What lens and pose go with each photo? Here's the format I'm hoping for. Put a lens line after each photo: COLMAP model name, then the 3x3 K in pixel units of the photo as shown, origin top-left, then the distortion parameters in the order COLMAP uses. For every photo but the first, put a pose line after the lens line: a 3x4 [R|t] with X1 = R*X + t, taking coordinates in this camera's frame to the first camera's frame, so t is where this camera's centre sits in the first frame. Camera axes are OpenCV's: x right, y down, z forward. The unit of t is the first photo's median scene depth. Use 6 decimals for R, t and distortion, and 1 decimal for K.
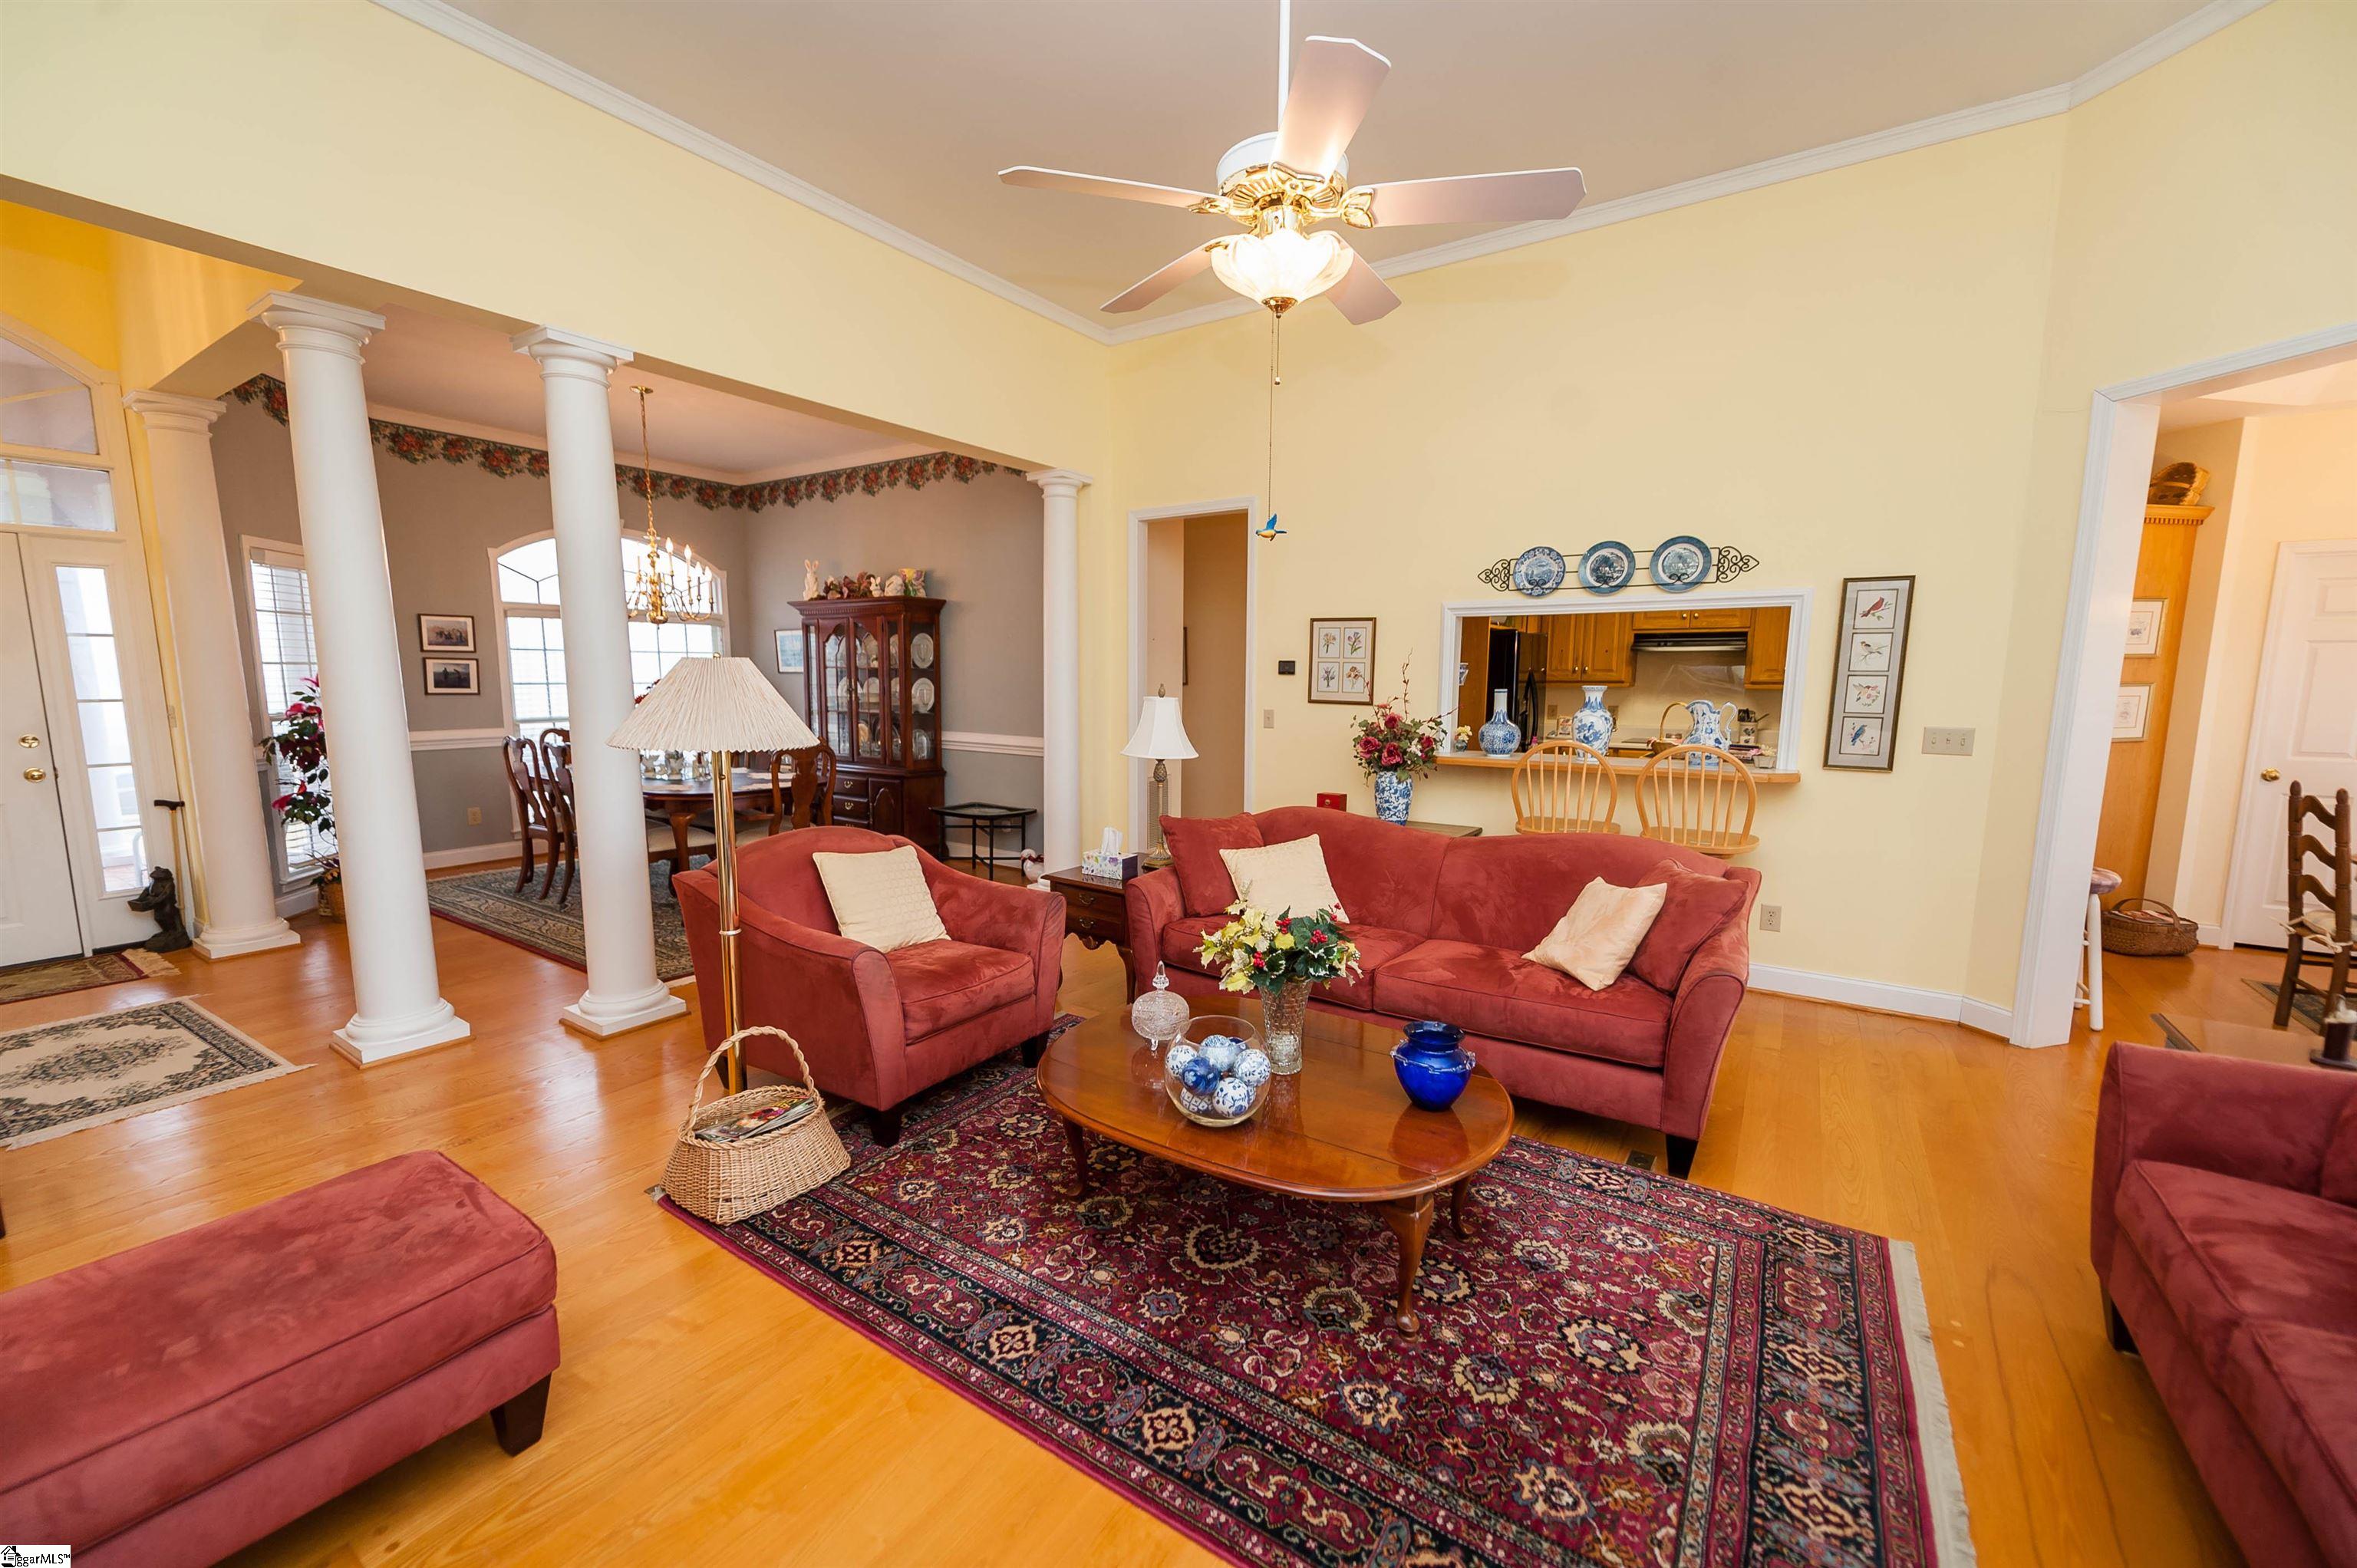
lens RADIAL K [[926.0, 0, 1184.3], [0, 926.0, 803.4], [0, 0, 1]] dist [0.004651, -0.000404]
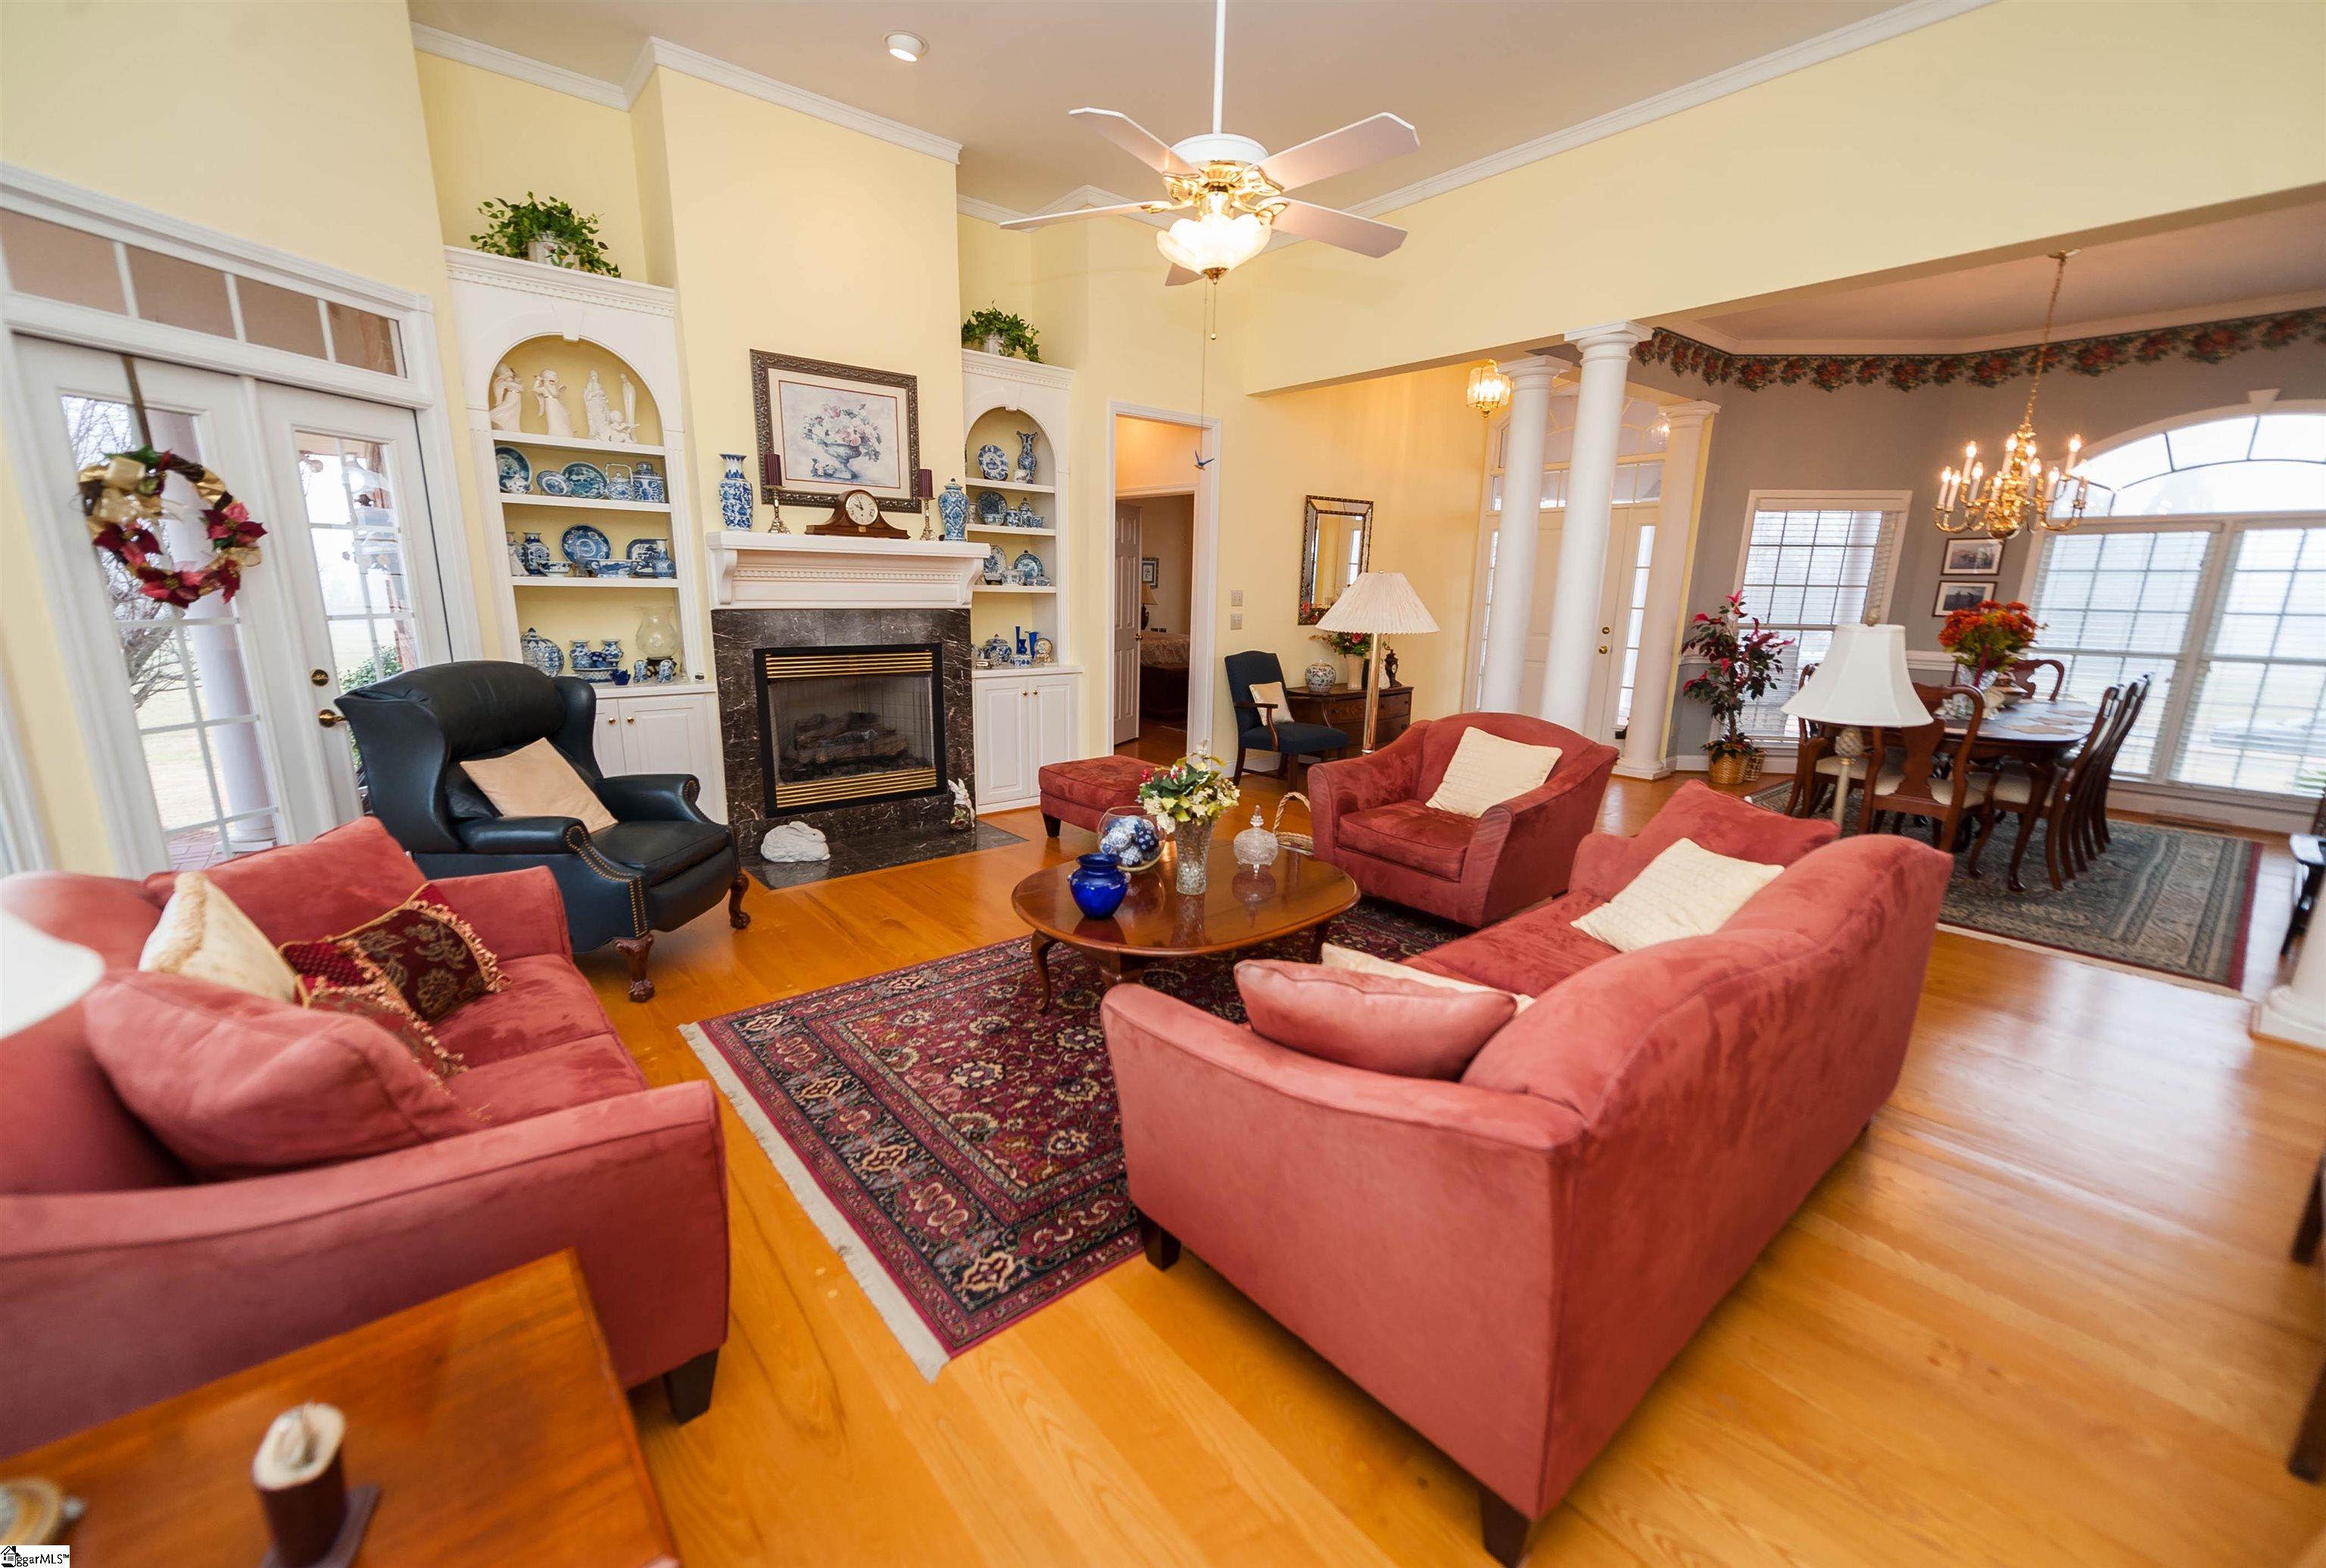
lens RADIAL K [[926.1, 0, 1155.3], [0, 926.1, 792.9], [0, 0, 1]] dist [0.019469, -0.006179]
pose [[-0.283162, 0.206638, -0.936547, 0.823882], [-0.152965, 0.954283, 0.256800, -0.107300], [0.946795, 0.215974, -0.238608, 0.777512]]
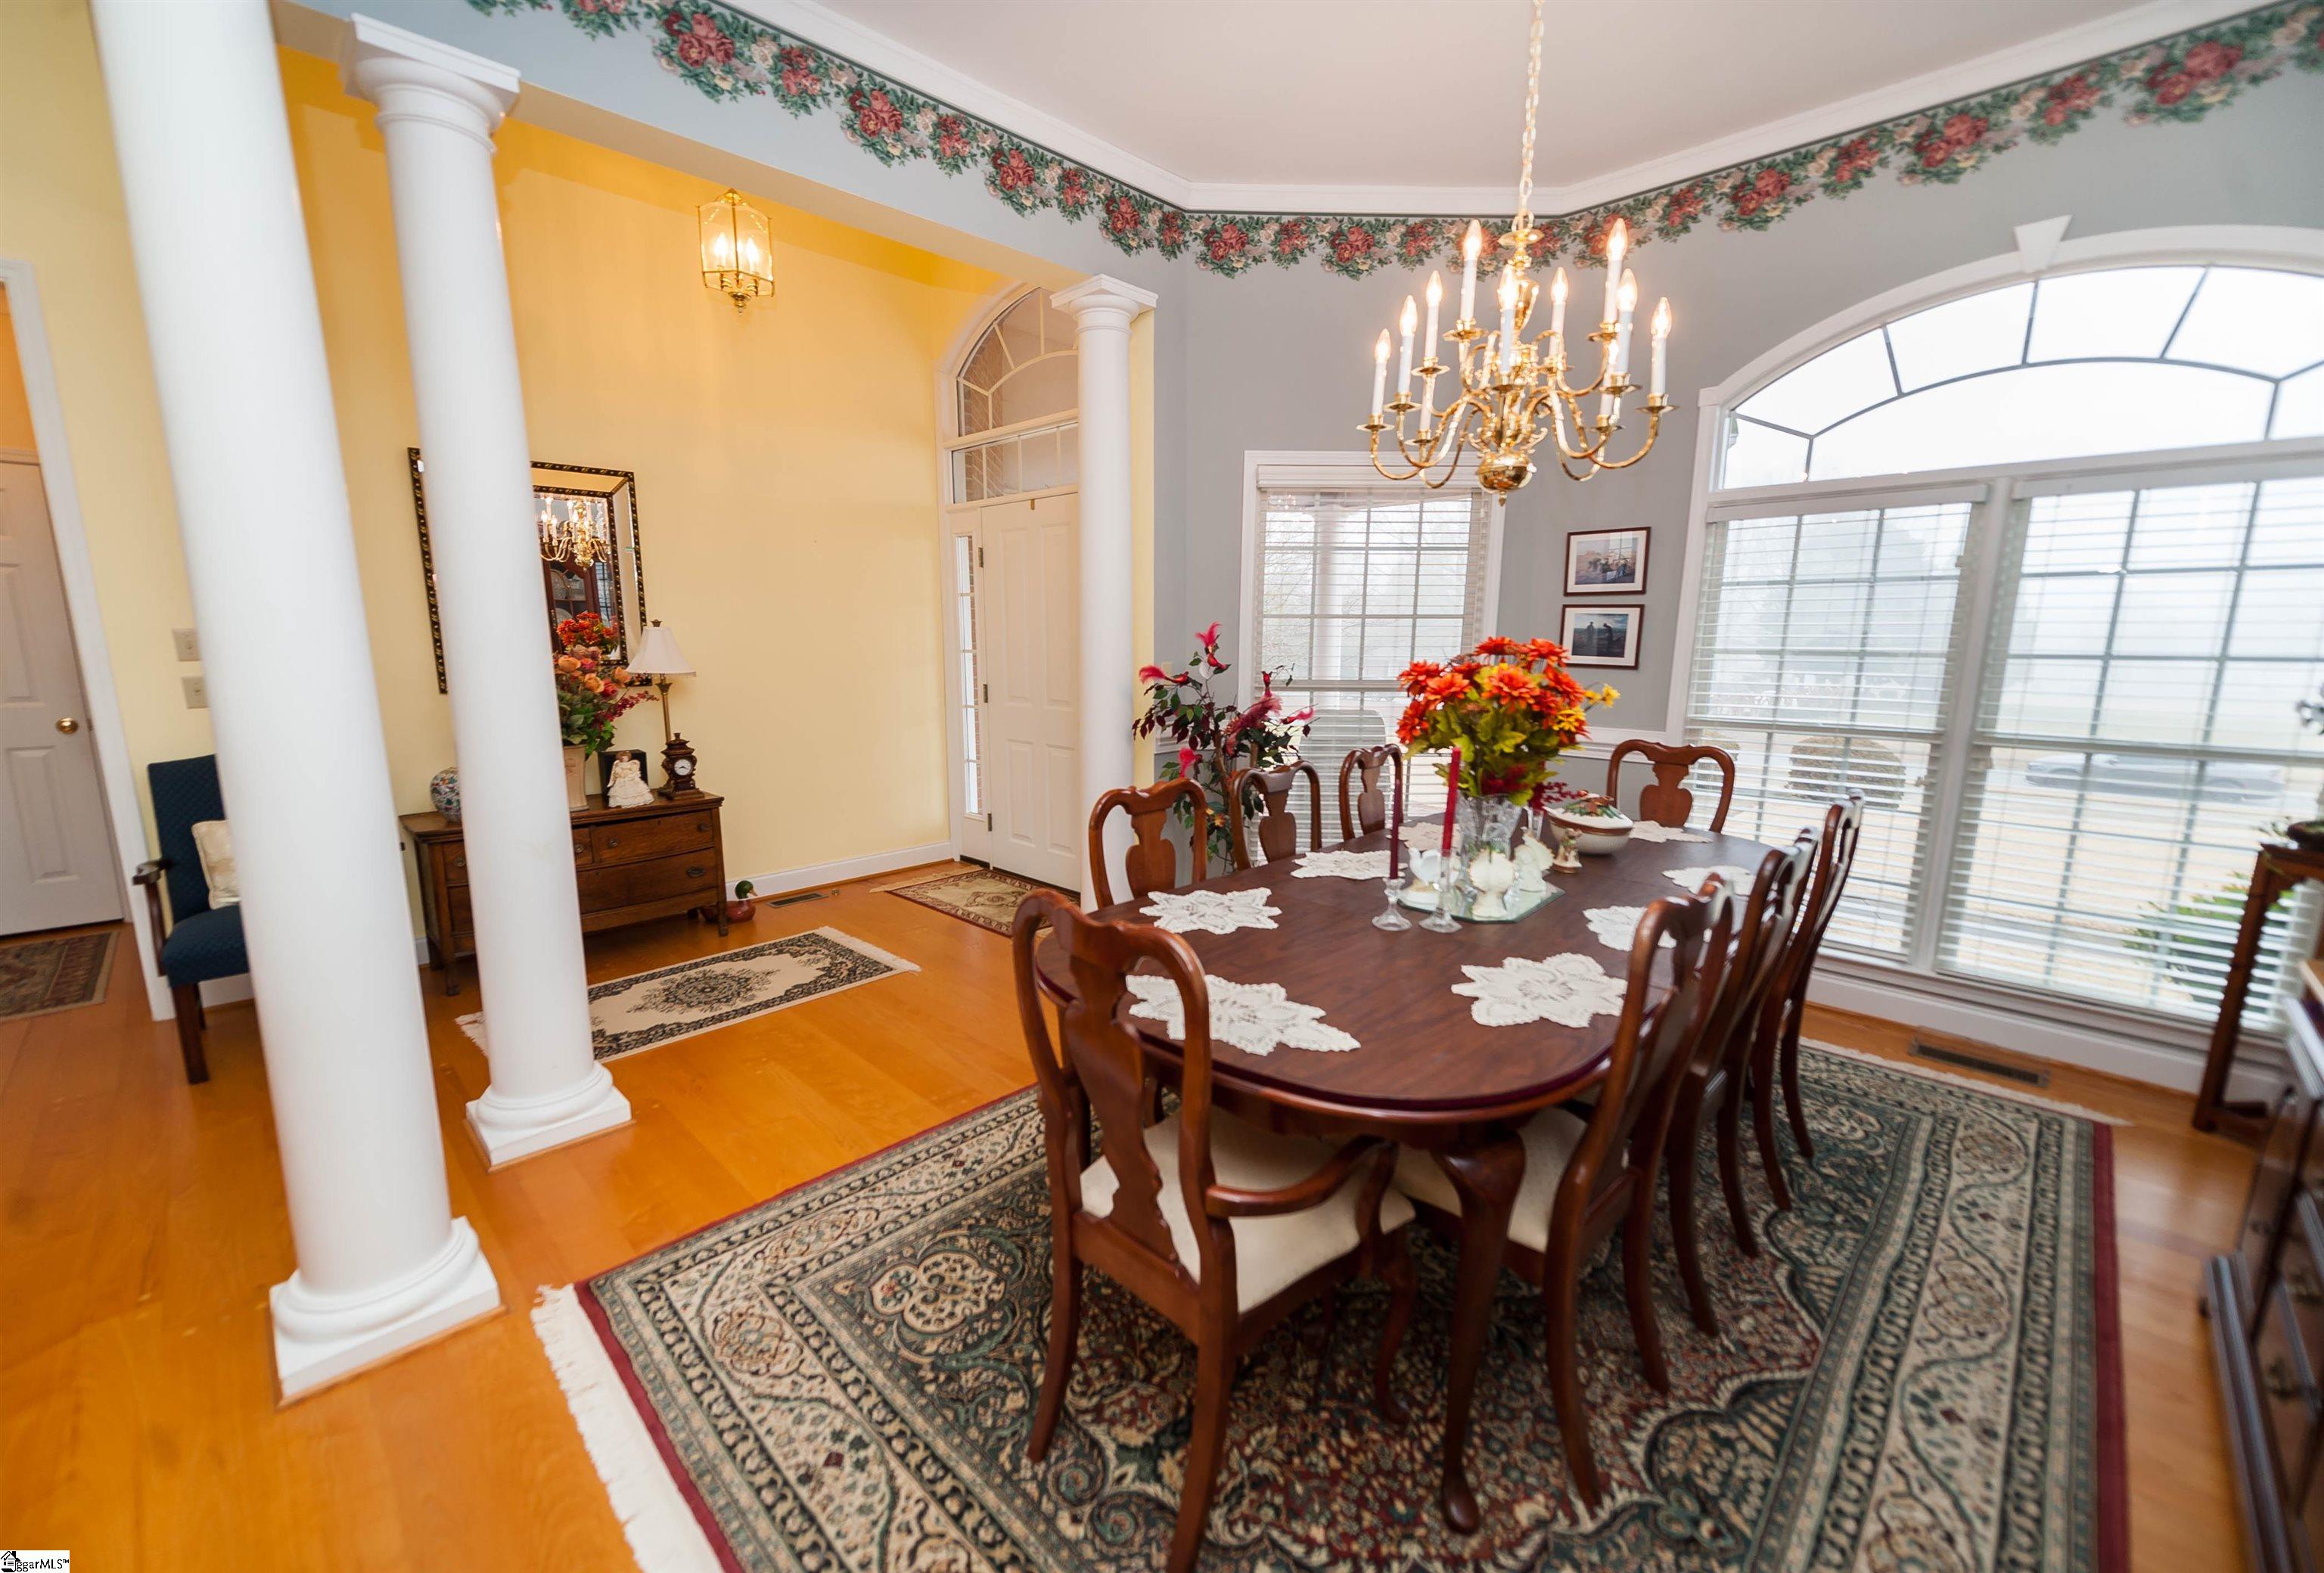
lens RADIAL K [[911.2, 0, 1161.8], [0, 911.2, 793.1], [0, 0, 1]] dist [0.000665, -0.000178]
pose [[-0.194804, 0.162050, -0.967363, -0.275502], [-0.146522, 0.970383, 0.192062, -0.191834], [0.969836, 0.179155, -0.165291, 1.463127]]
